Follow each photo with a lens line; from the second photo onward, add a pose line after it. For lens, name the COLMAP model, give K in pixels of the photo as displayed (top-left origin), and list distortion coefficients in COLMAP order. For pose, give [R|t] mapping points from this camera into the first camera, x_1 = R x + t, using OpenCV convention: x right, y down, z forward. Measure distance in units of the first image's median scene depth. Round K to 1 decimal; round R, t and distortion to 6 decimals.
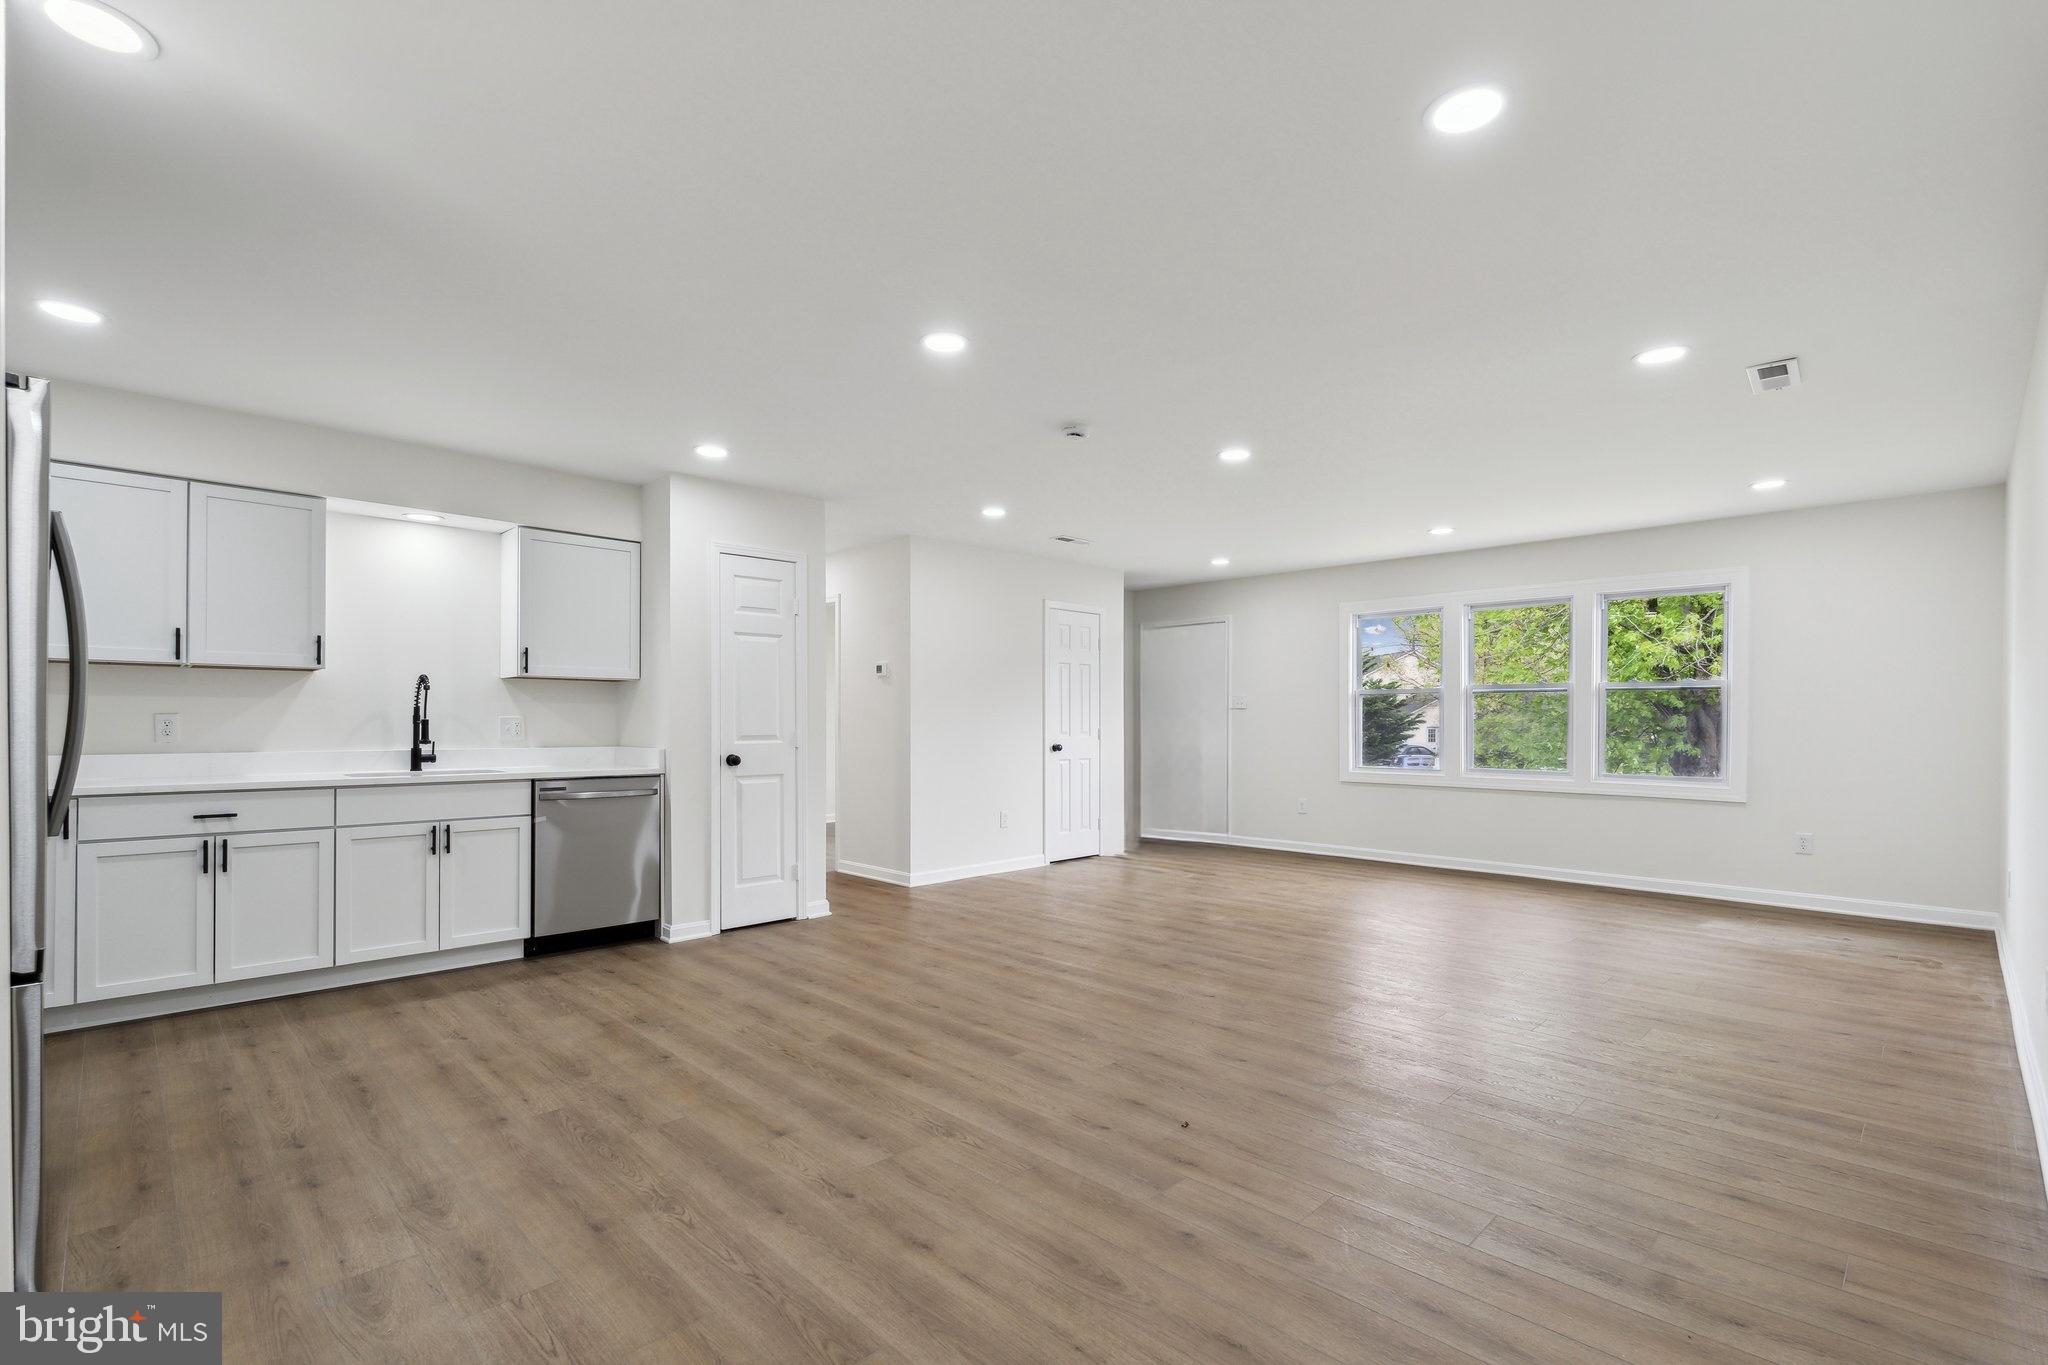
lens RADIAL K [[927.4, 0, 1028.9], [0, 927.4, 722.5], [0, 0, 1]] dist [-0.005086, -0.000178]
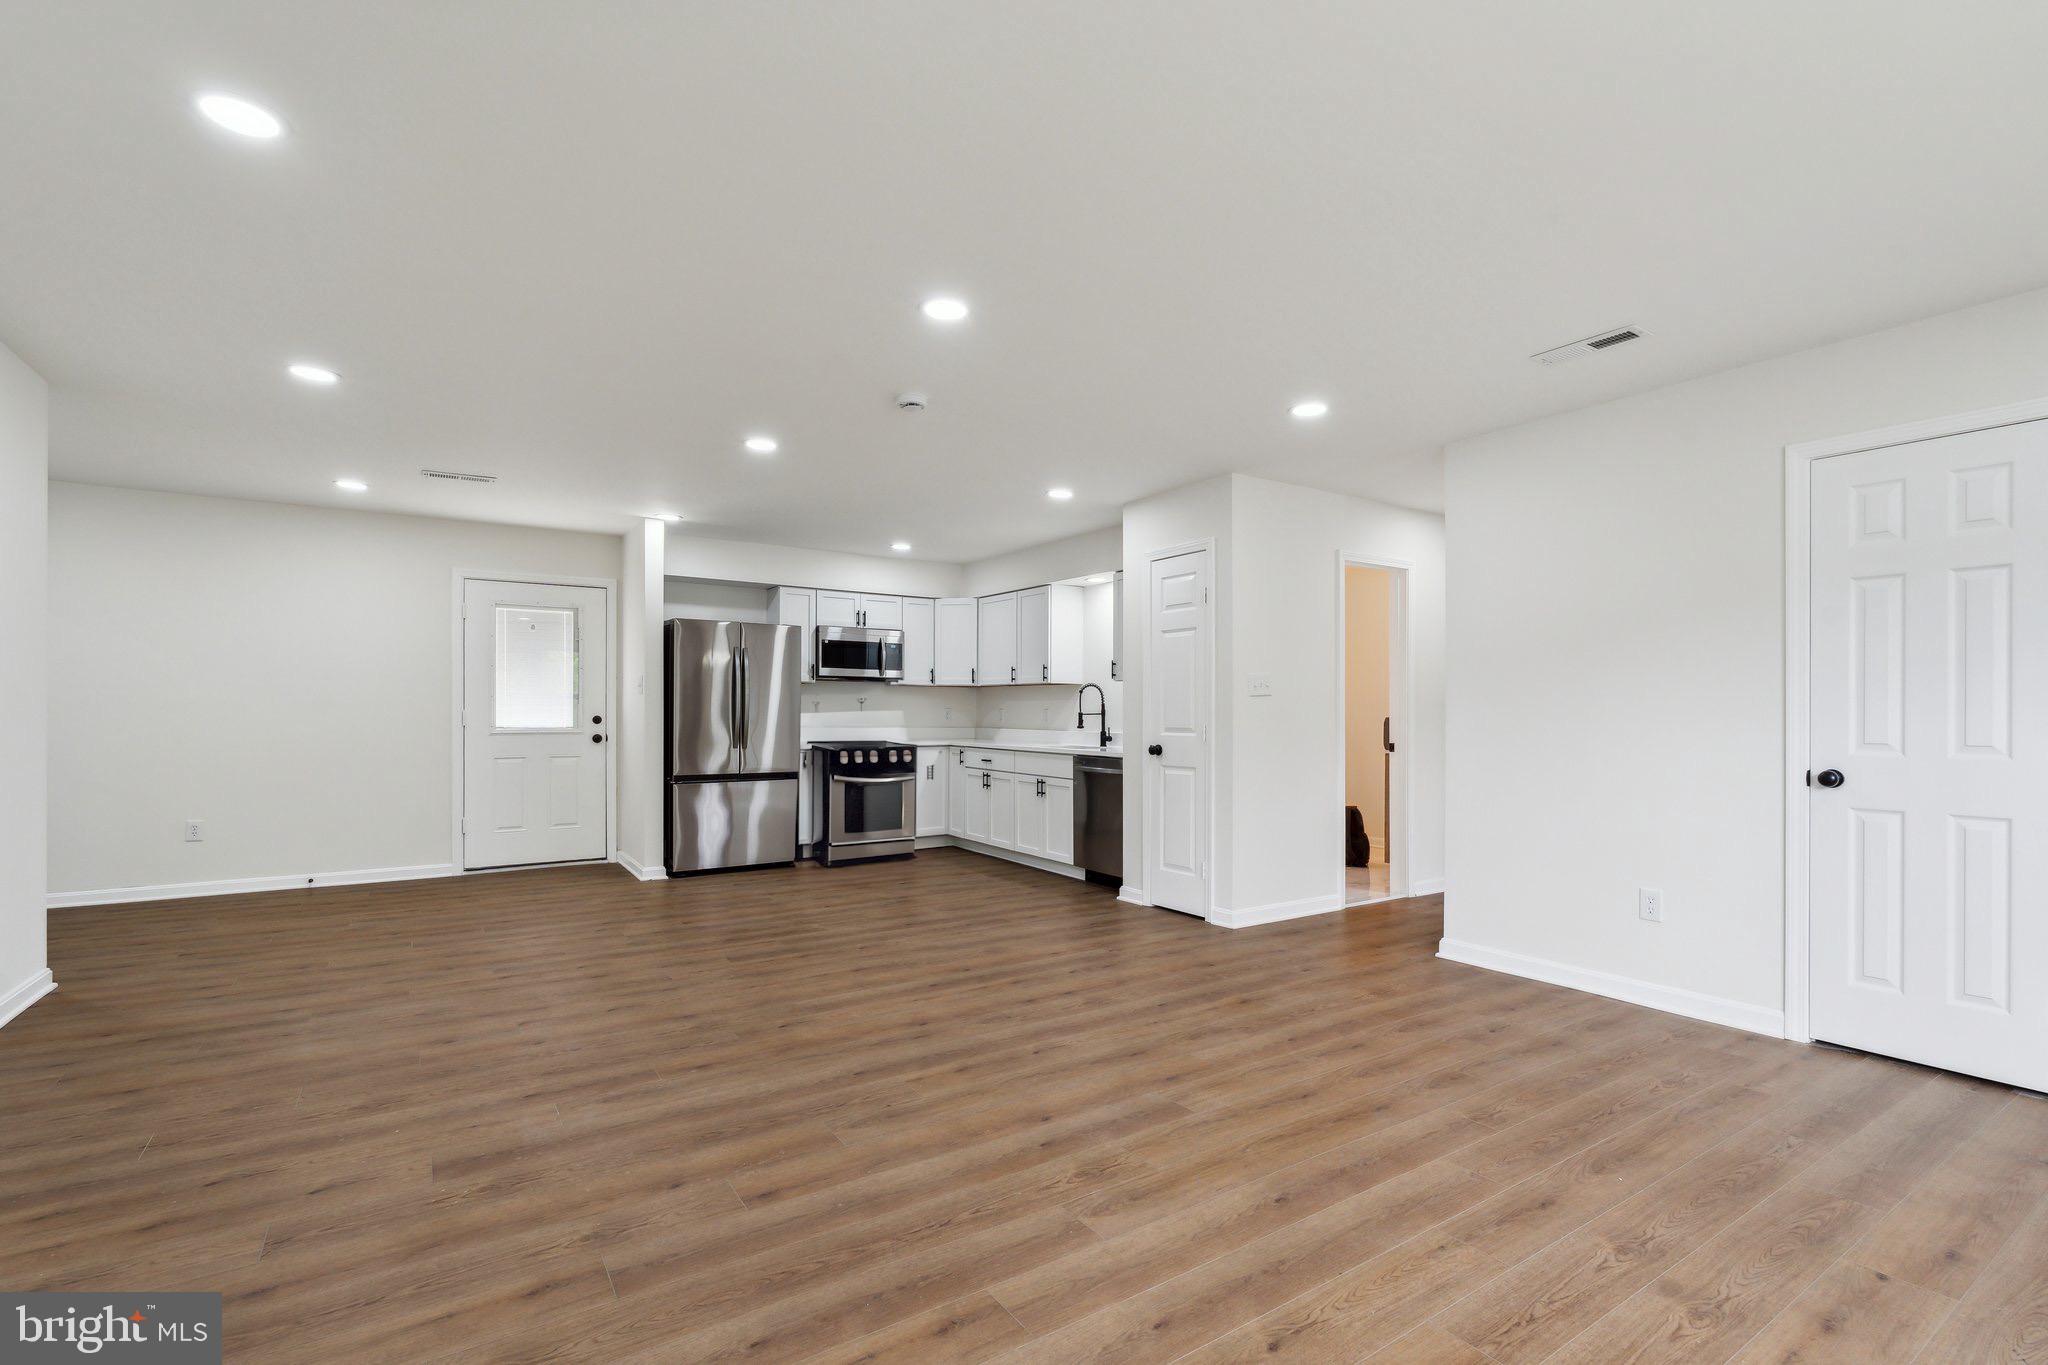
lens RADIAL K [[929.5, 0, 1030.2], [0, 929.5, 707.0], [0, 0, 1]] dist [-0.000593, 0.000098]
pose [[-0.195940, -0.007586, -0.980587, 1.071522], [-0.006208, 0.999960, -0.006495, -0.002142], [0.980596, 0.004815, -0.195979, 1.478846]]
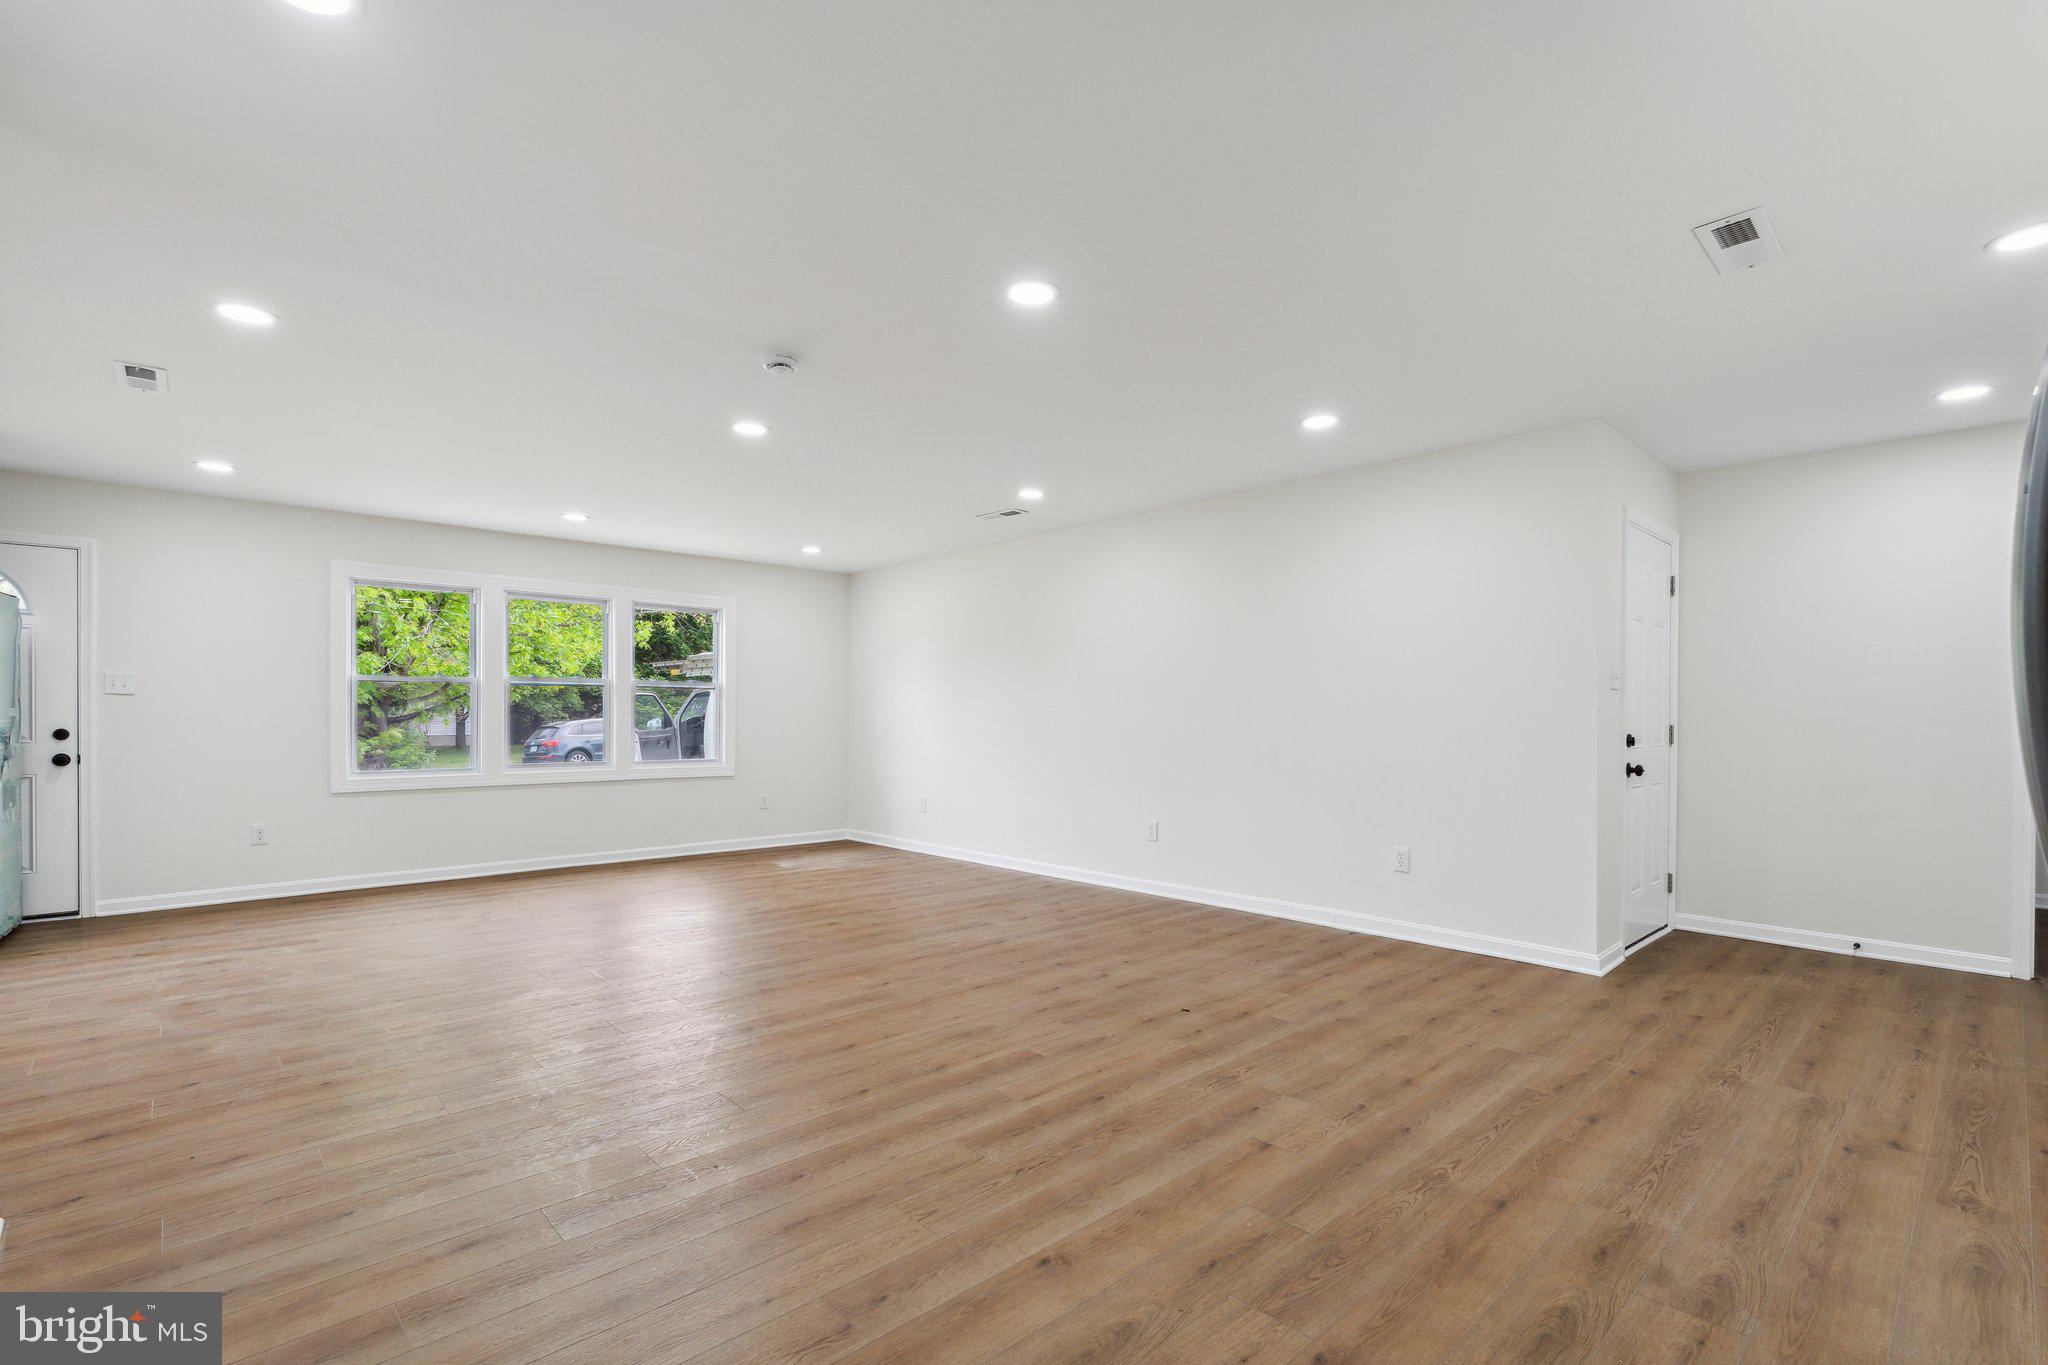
lens RADIAL K [[927.4, 0, 1028.9], [0, 927.4, 722.5], [0, 0, 1]] dist [-0.005086, -0.000178]
pose [[0.031207, -0.006393, 0.999492, -0.866744], [-0.000418, 0.999979, 0.006409, 0.000526], [-0.999513, -0.000618, 0.031204, 0.856076]]
